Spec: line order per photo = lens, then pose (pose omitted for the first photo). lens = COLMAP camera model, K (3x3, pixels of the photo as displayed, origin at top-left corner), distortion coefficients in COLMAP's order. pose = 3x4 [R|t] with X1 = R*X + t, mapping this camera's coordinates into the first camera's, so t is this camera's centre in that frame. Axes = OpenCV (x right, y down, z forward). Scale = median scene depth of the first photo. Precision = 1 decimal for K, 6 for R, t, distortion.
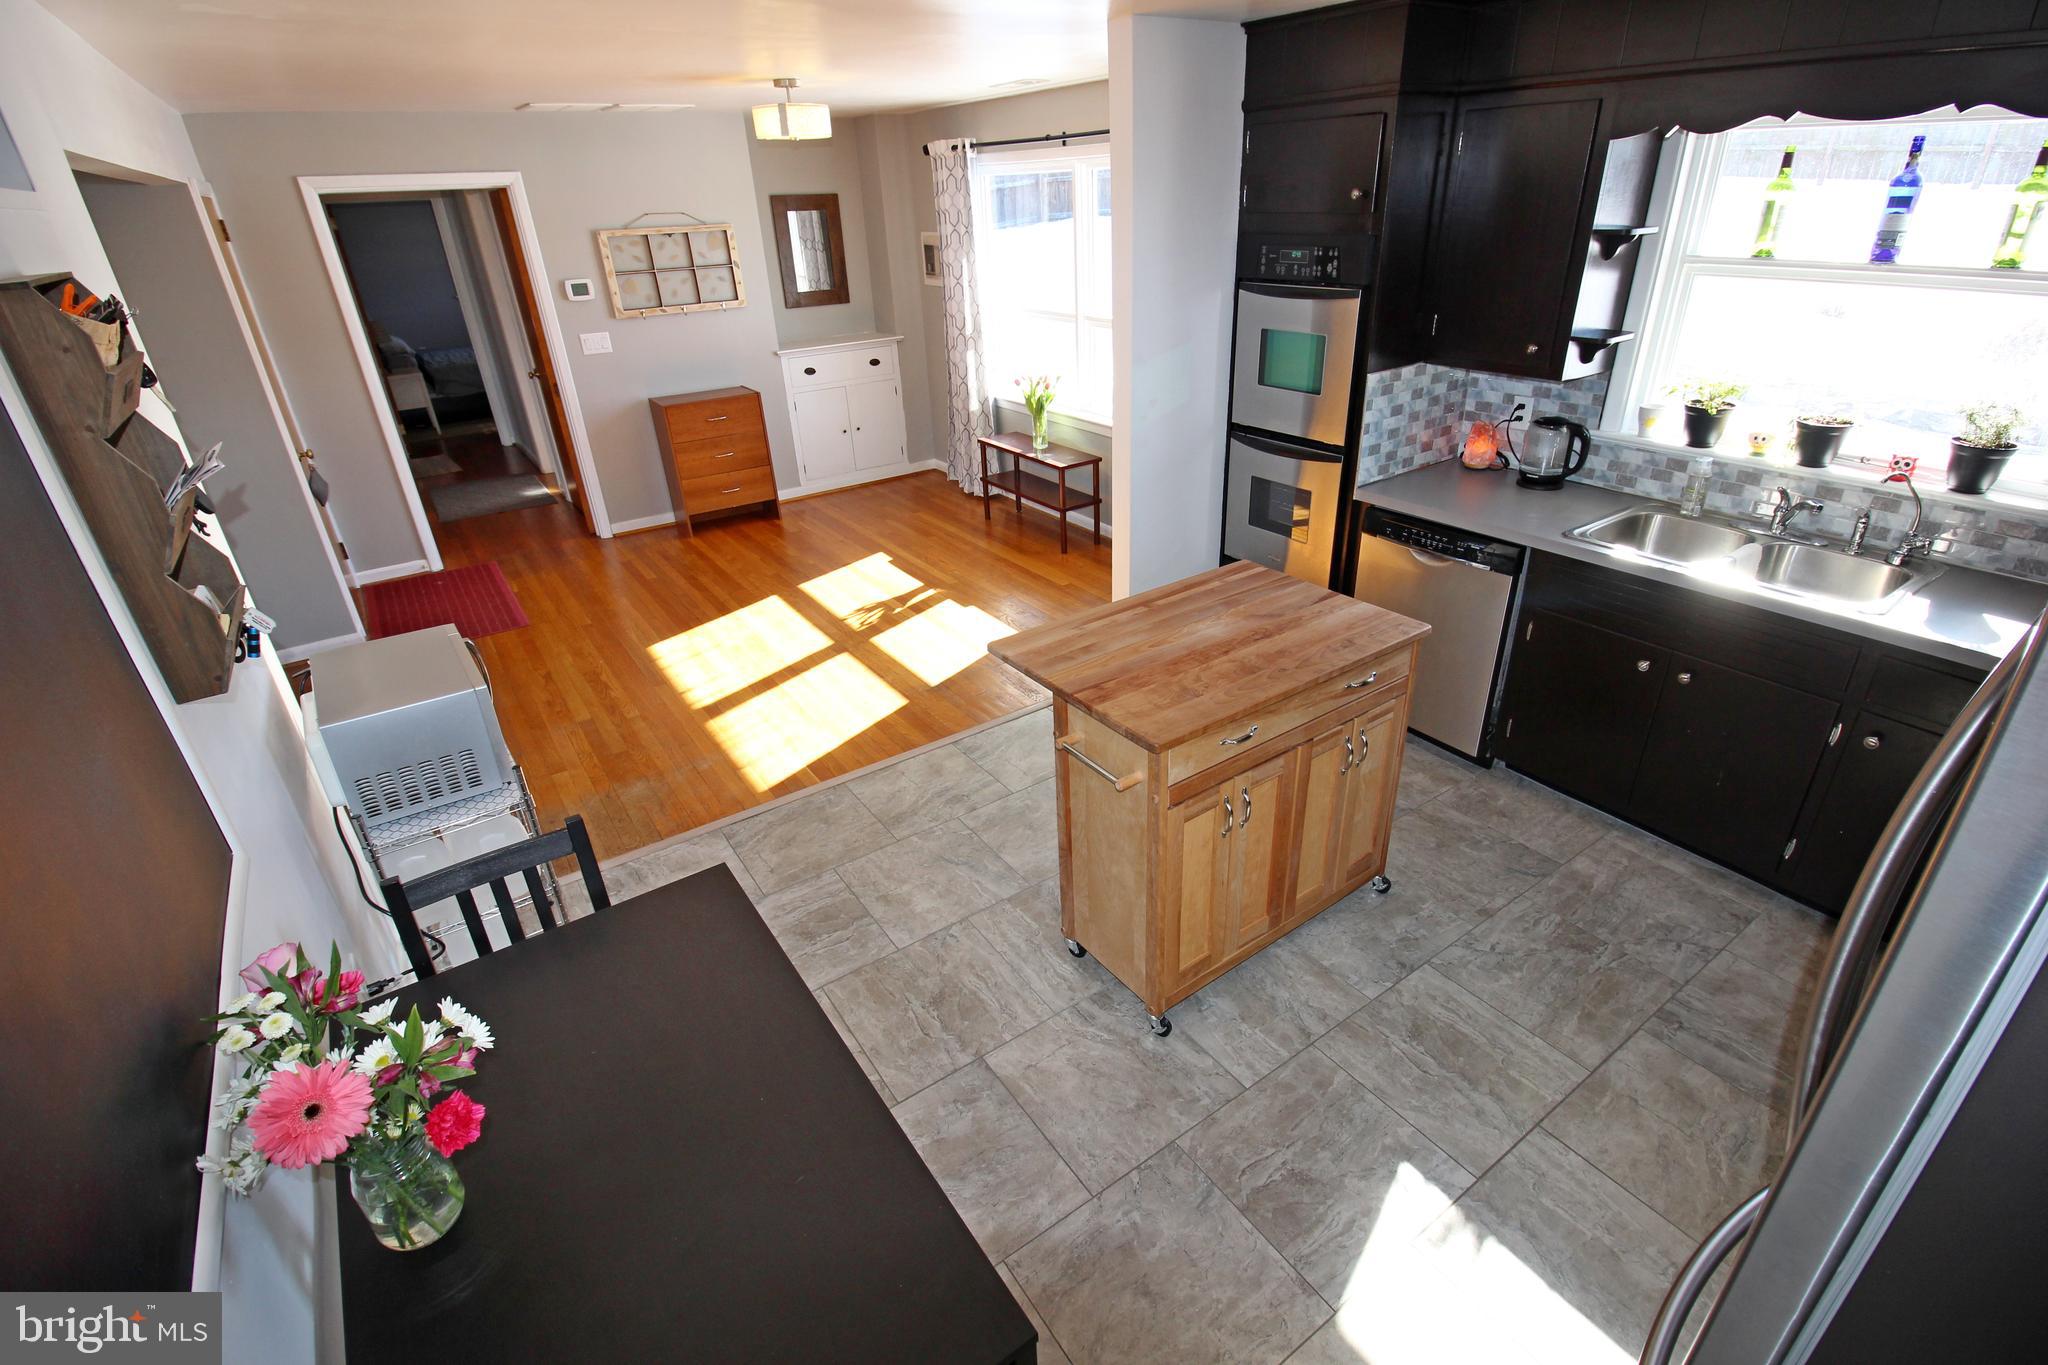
lens RADIAL K [[942.1, 0, 1049.3], [0, 942.1, 685.0], [0, 0, 1]] dist [-0.007106, -0.007141]
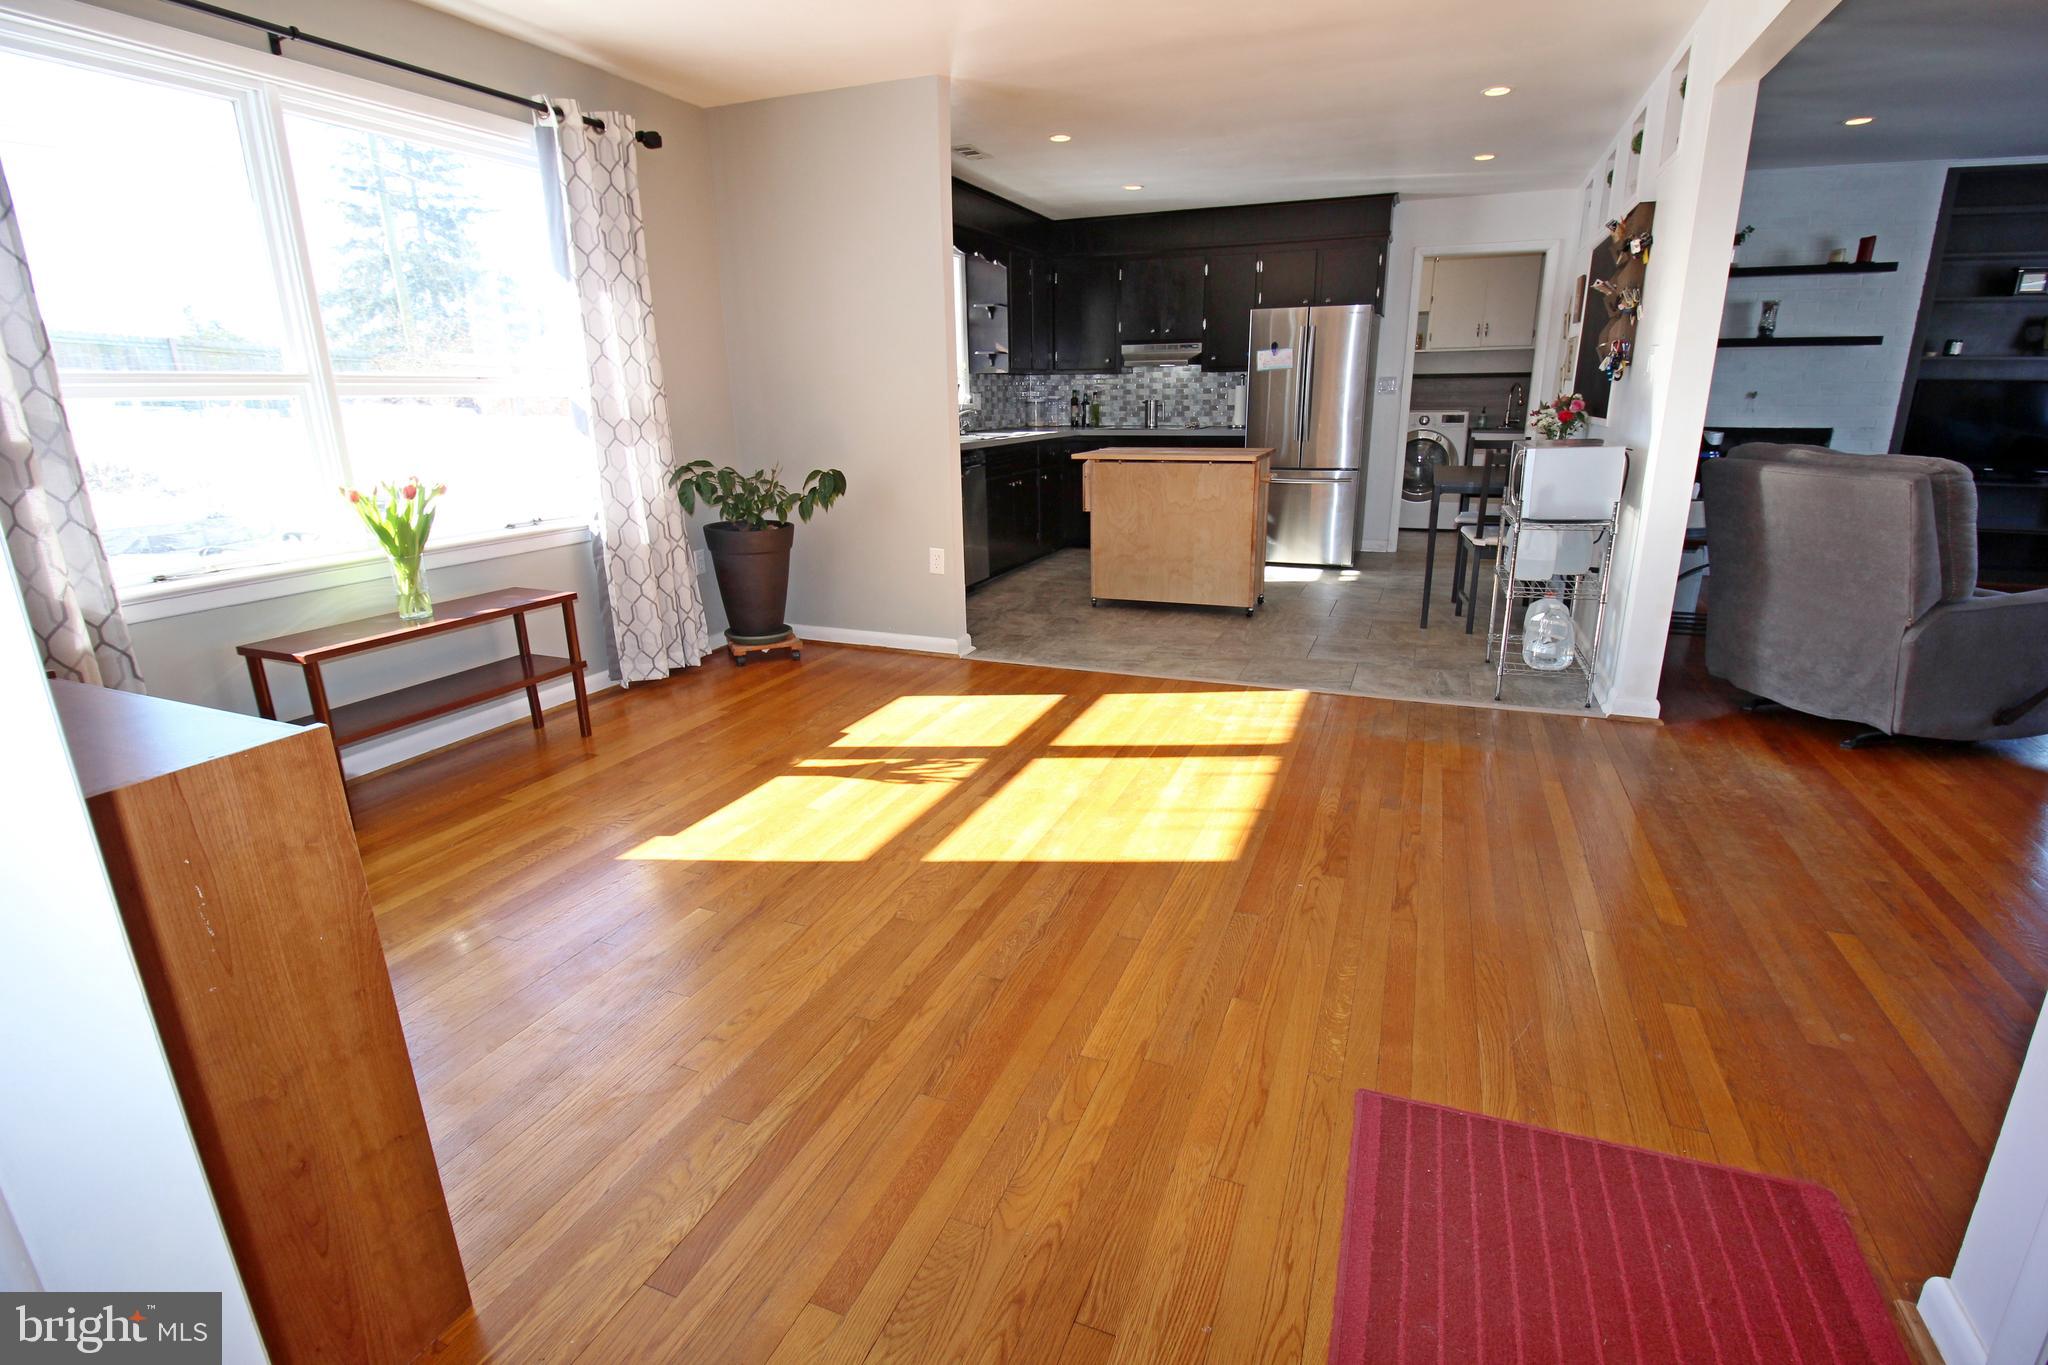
lens RADIAL K [[942.1, 0, 1049.1], [0, 942.1, 677.5], [0, 0, 1]] dist [-0.007106, -0.007141]
pose [[-0.545264, -0.204287, 0.812991, -0.824530], [0.415809, 0.776209, 0.473923, -0.432358], [-0.727867, 0.596462, -0.338294, 1.246783]]
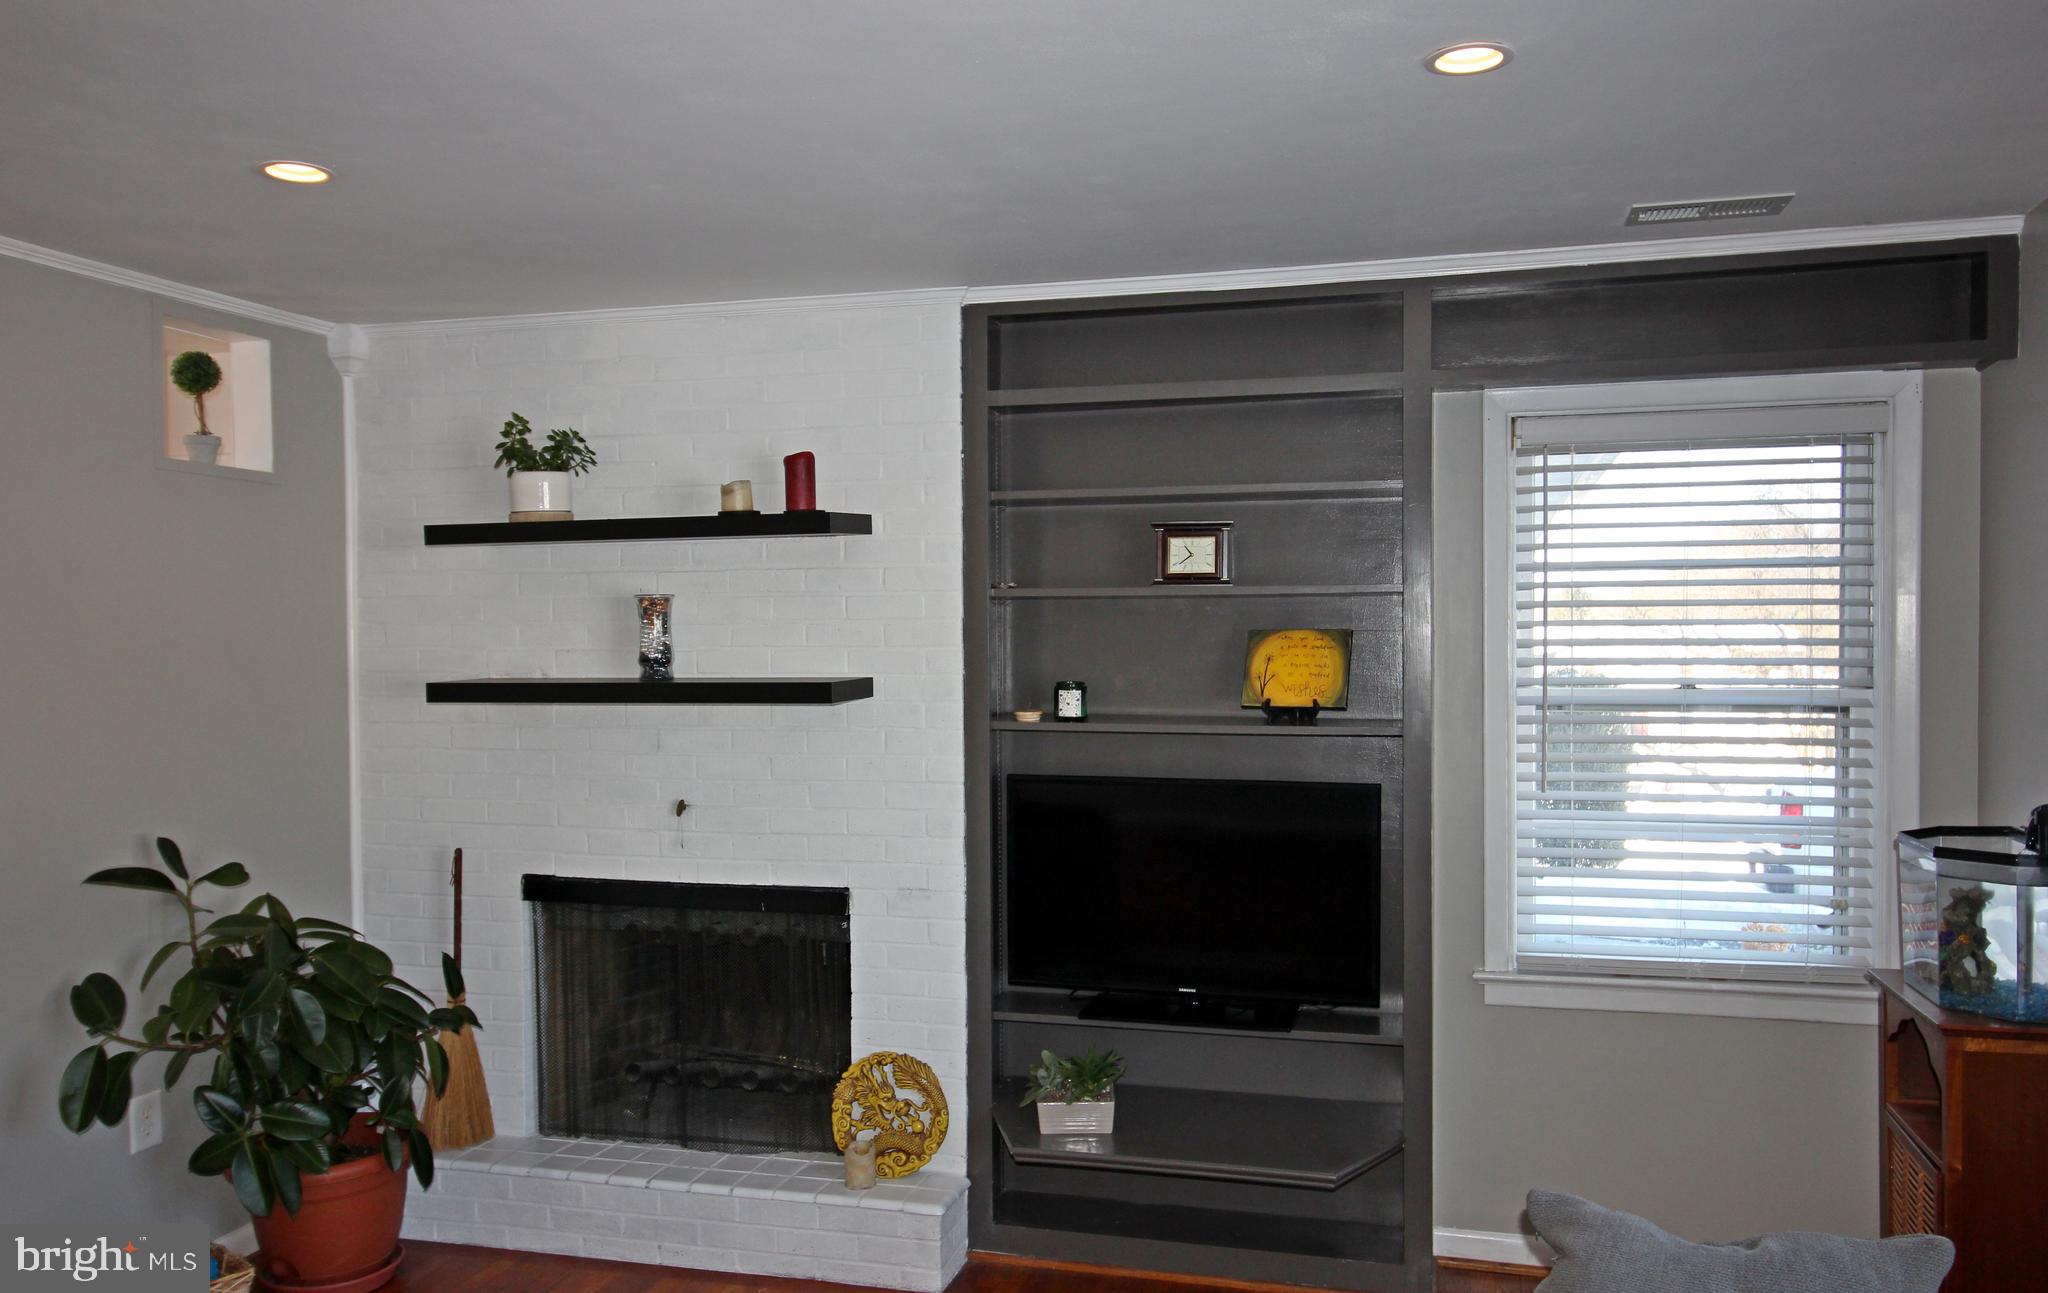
lens RADIAL K [[1553.7, 0, 1047.3], [0, 1553.7, 704.3], [0, 0, 1]] dist [-0.006192, 0.002049]
pose [[-0.644882, 0.008645, 0.764233, -1.050610], [0.378894, 0.872025, 0.309857, 0.059544], [-0.663752, 0.489385, -0.565629, 0.146468]]
